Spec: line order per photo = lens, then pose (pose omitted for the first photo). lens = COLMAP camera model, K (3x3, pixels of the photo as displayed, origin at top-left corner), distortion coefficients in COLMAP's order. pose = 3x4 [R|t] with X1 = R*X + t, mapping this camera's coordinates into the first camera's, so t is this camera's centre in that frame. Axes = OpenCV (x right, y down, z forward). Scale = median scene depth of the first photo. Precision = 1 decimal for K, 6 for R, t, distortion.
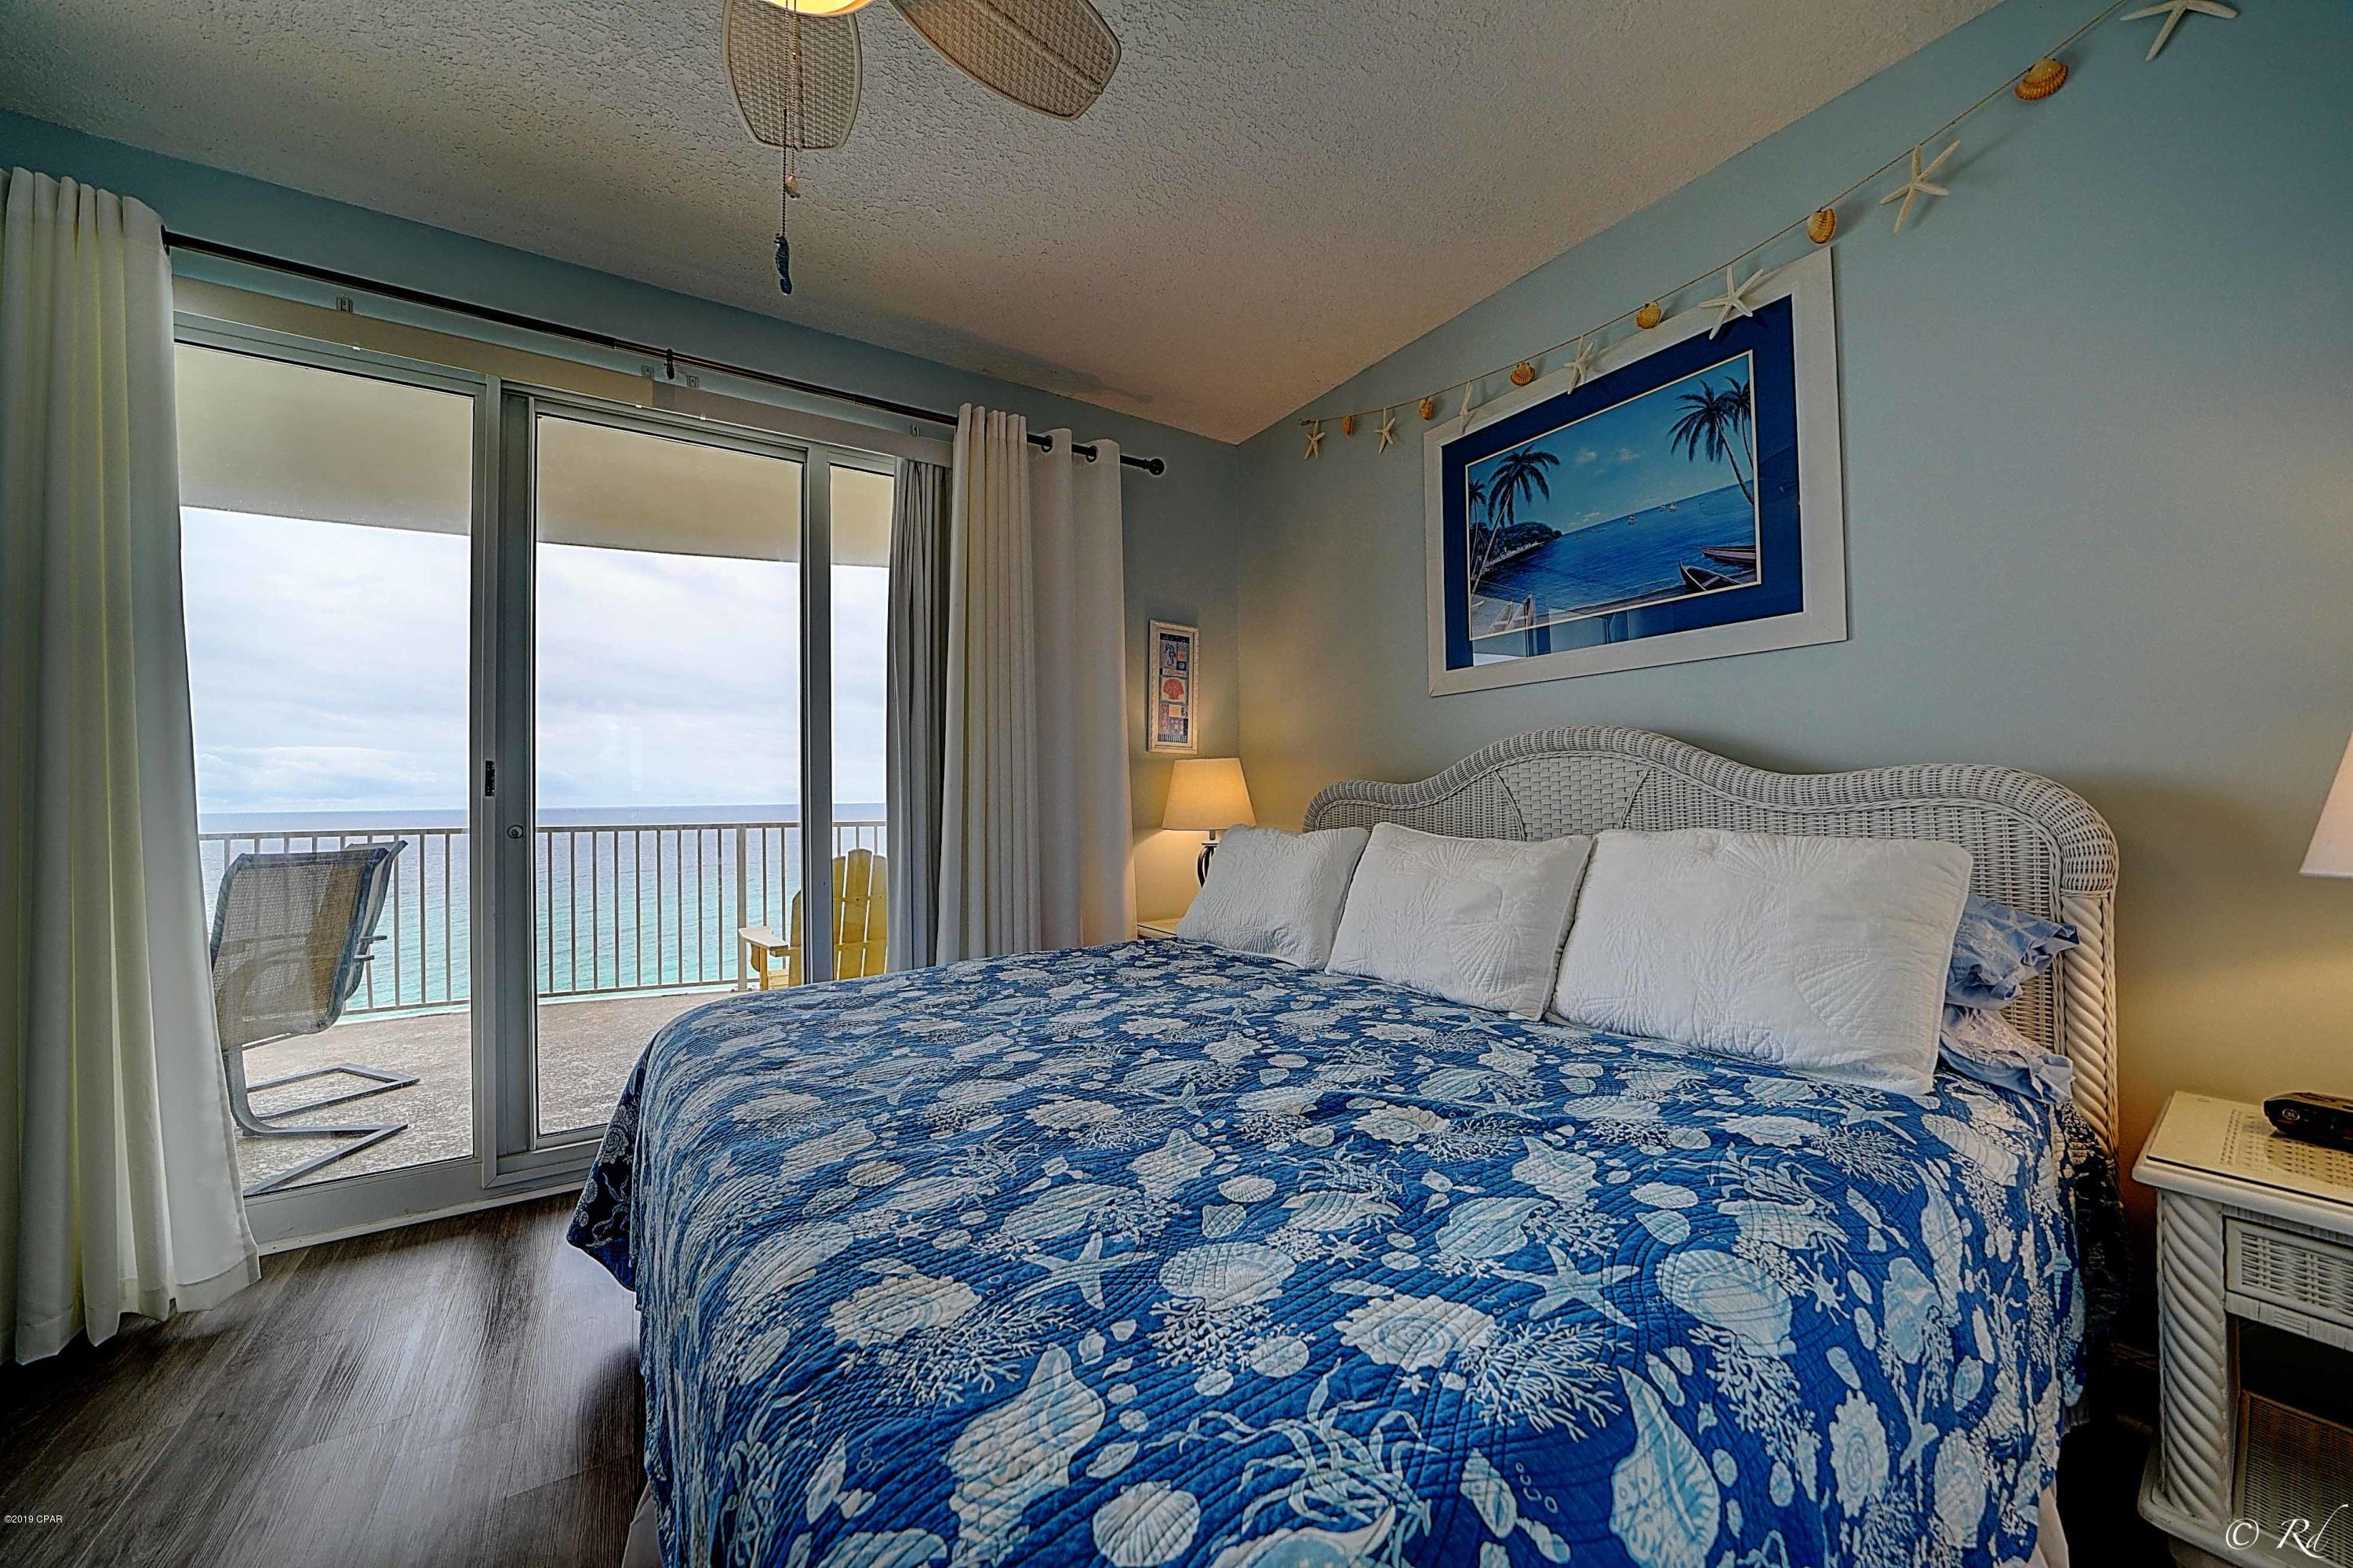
lens RADIAL K [[813.5, 0, 1167.3], [0, 813.5, 784.1], [0, 0, 1]] dist [-0.017701, 0.000142]
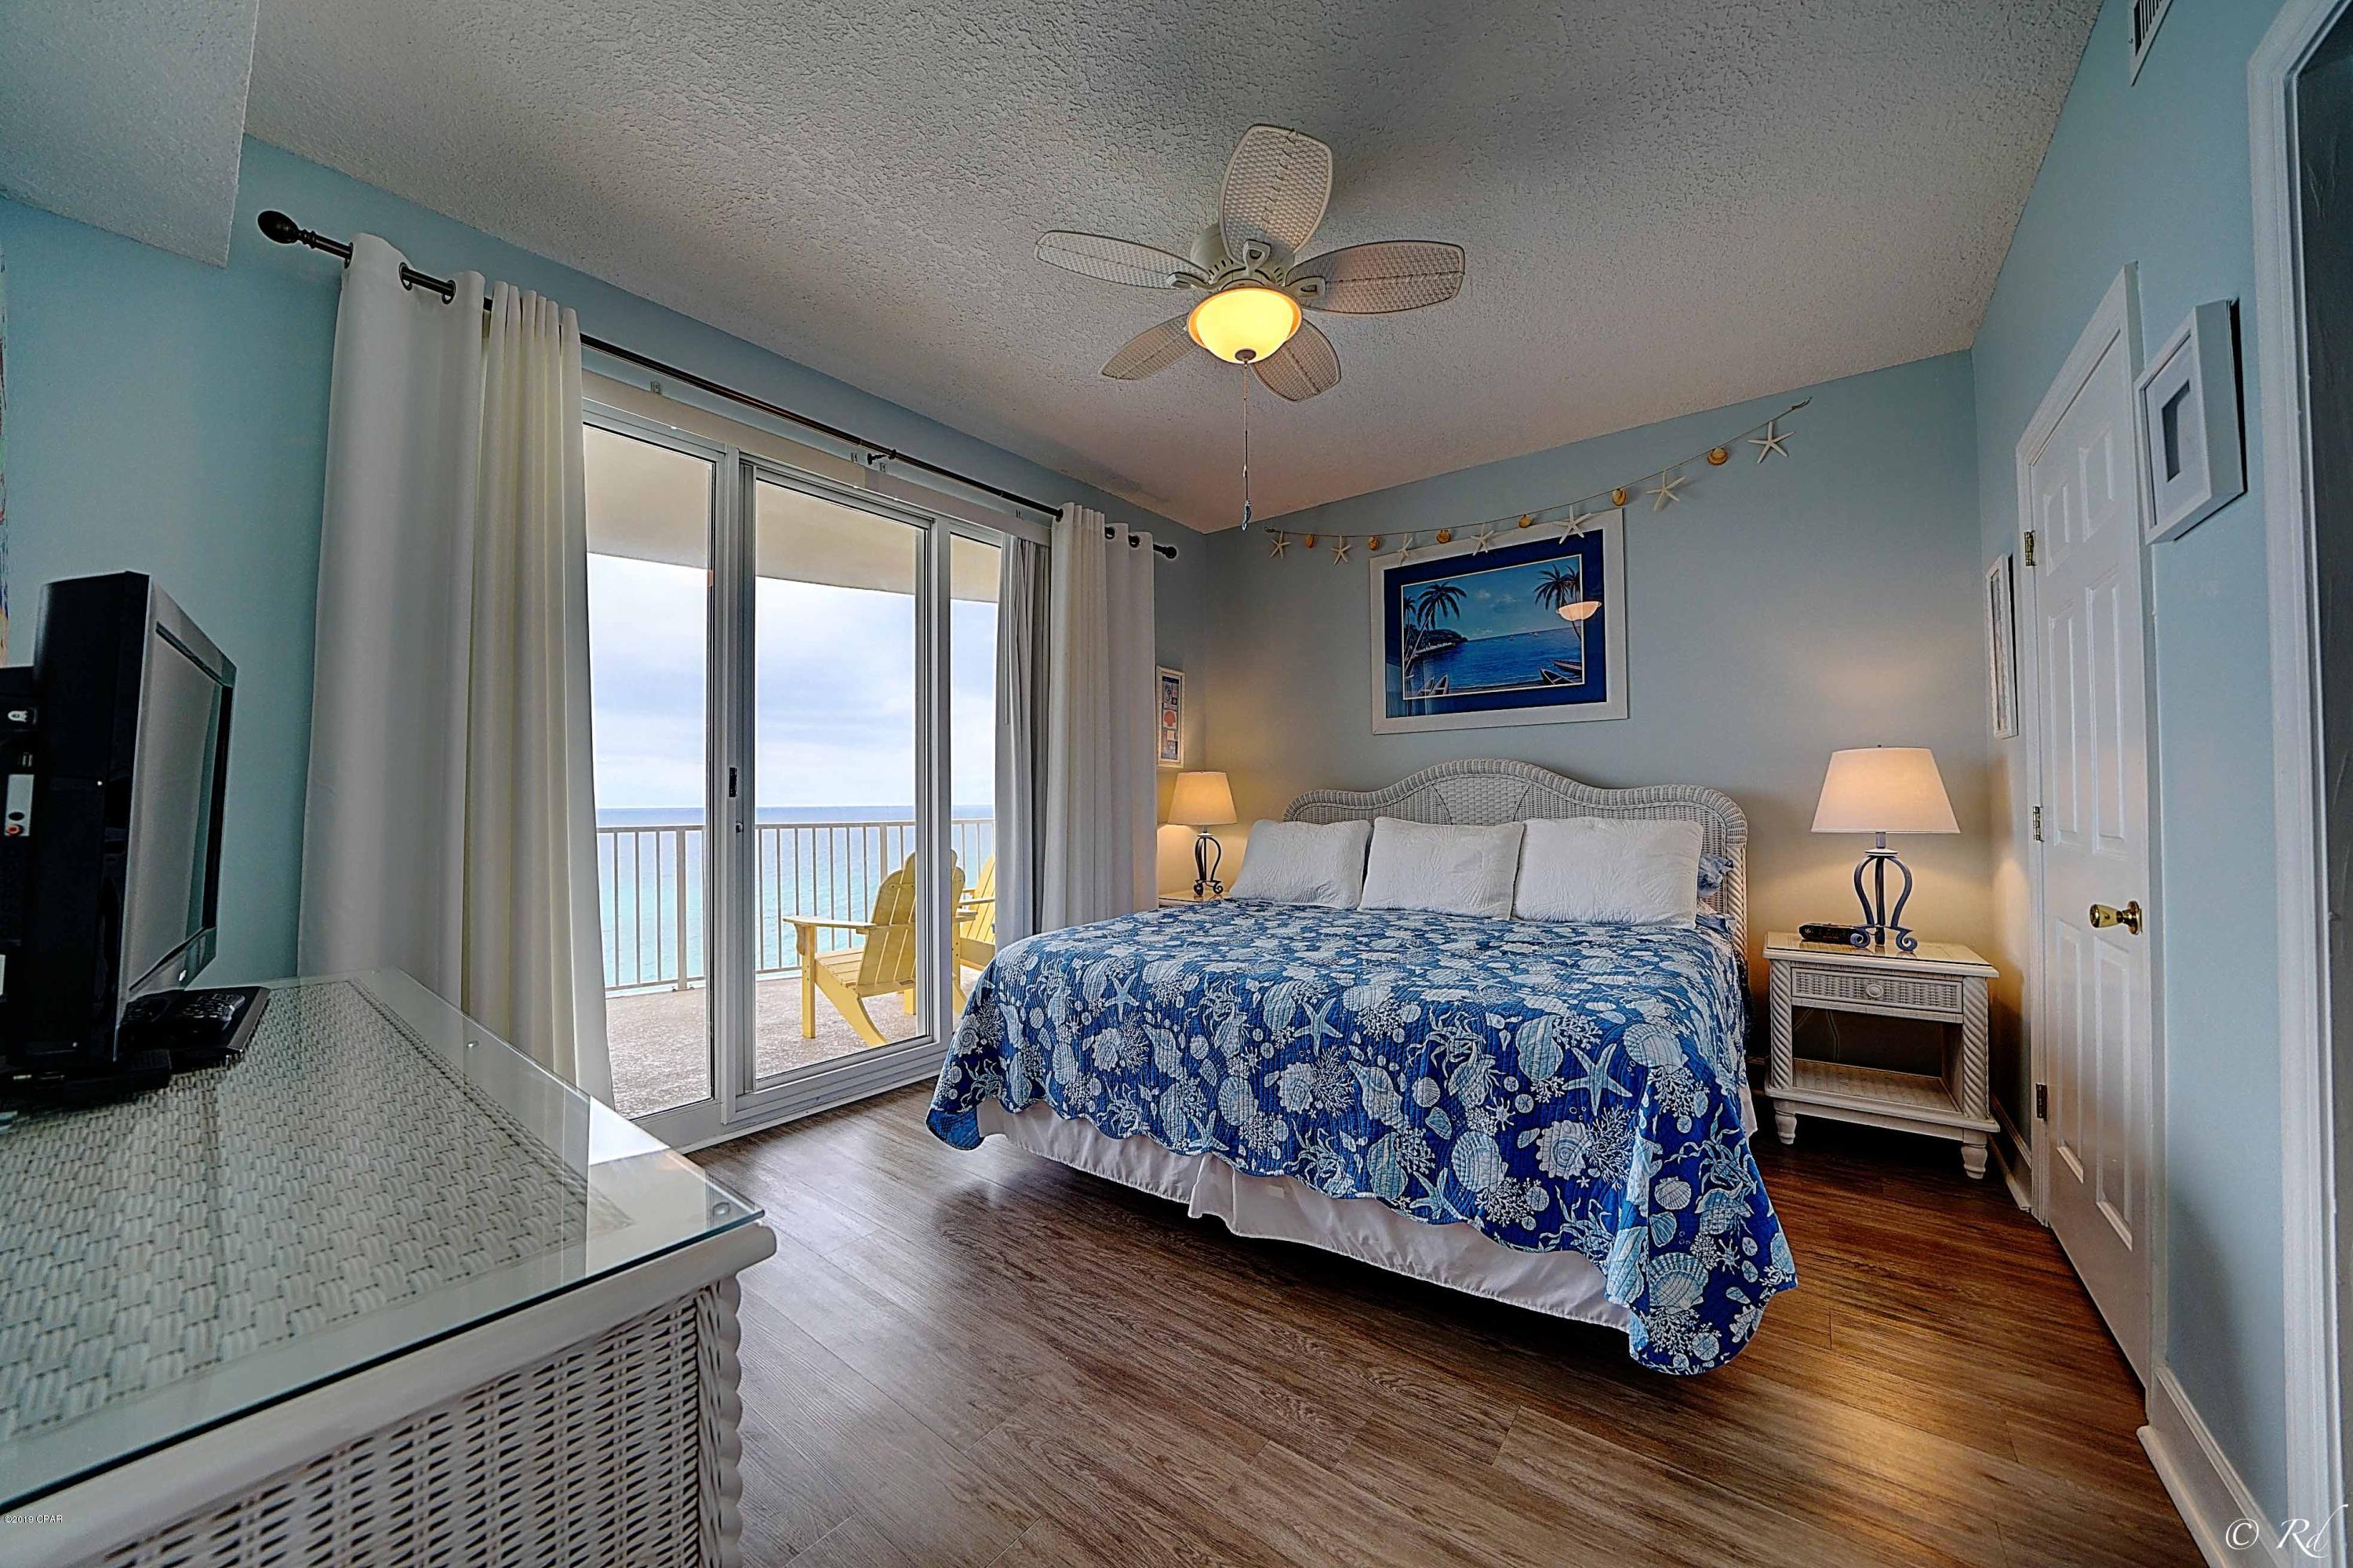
lens RADIAL K [[813.5, 0, 1167.3], [0, 813.5, 784.1], [0, 0, 1]] dist [-0.017701, 0.000142]
pose [[0.947866, 0.011034, 0.318479, -0.598715], [-0.008142, 0.999913, -0.010411, 0.003288], [-0.318566, 0.007276, 0.947873, -0.351516]]
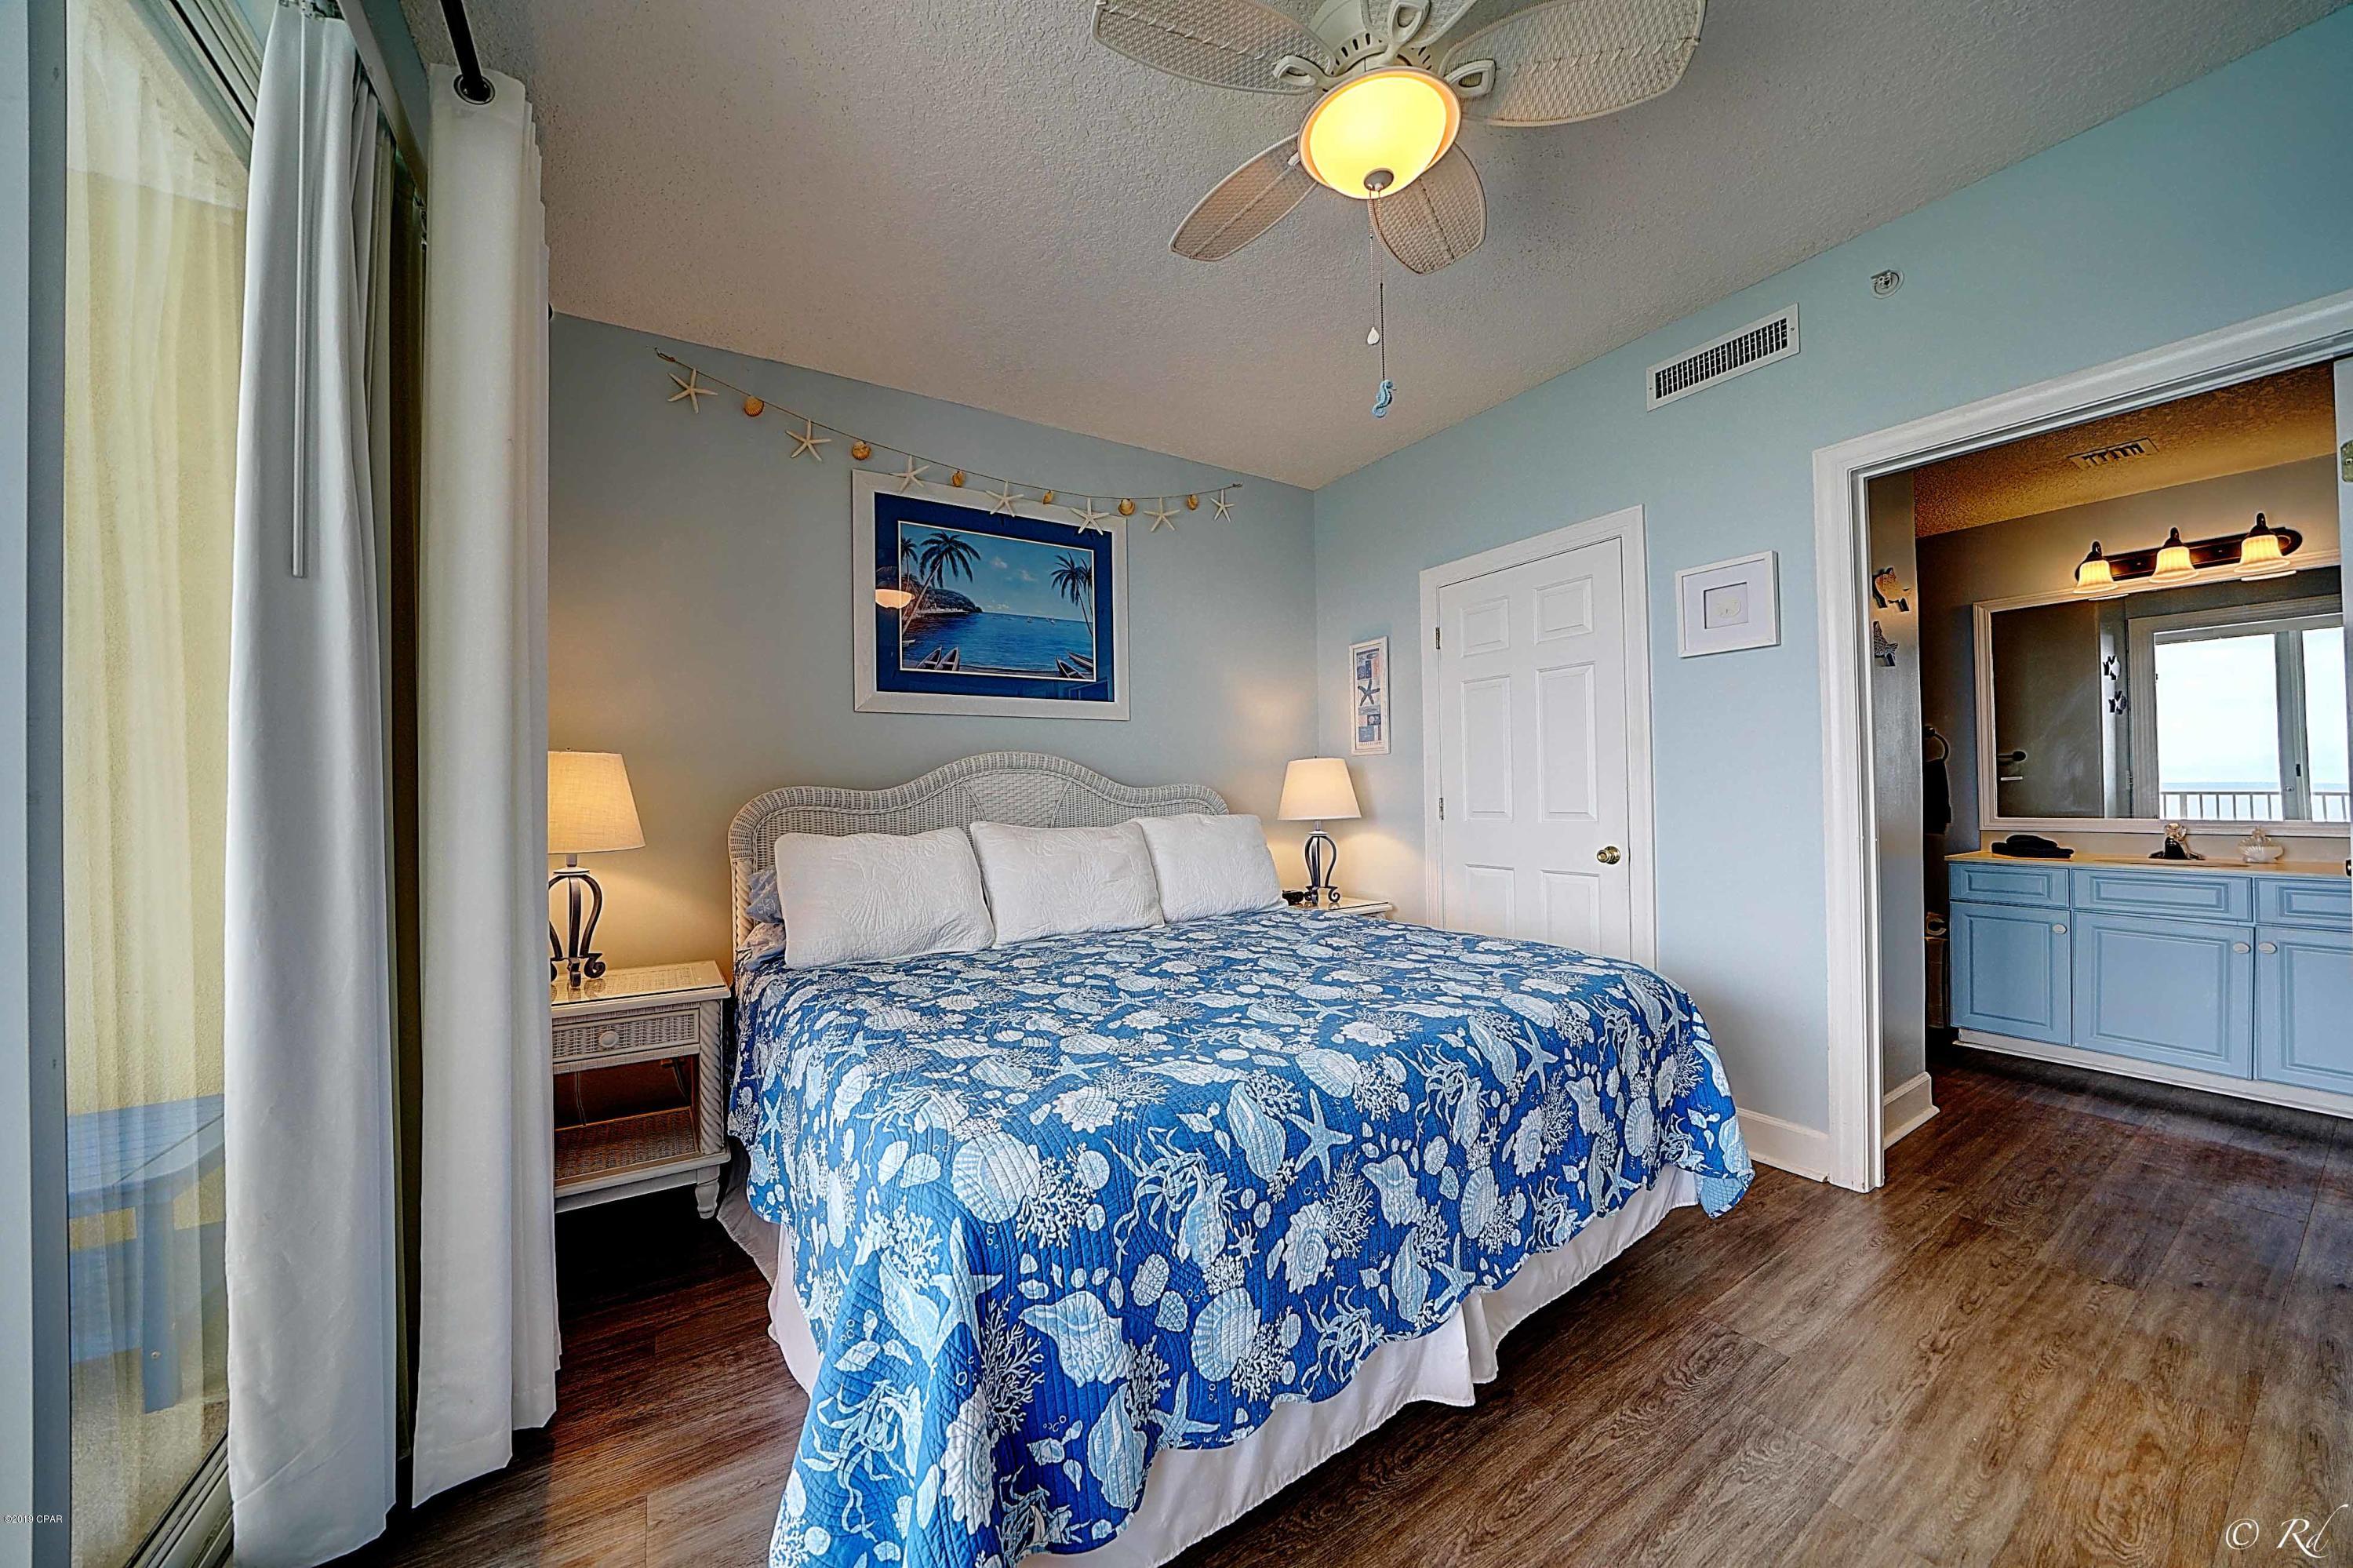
lens RADIAL K [[816.1, 0, 1176.5], [0, 816.1, 784.0], [0, 0, 1]] dist [-0.023390, 0.001522]
pose [[0.024012, 0.022930, 0.999449, -0.882392], [0.001625, 0.999735, -0.022976, 0.019111], [-0.999710, 0.002176, 0.023969, 0.629727]]
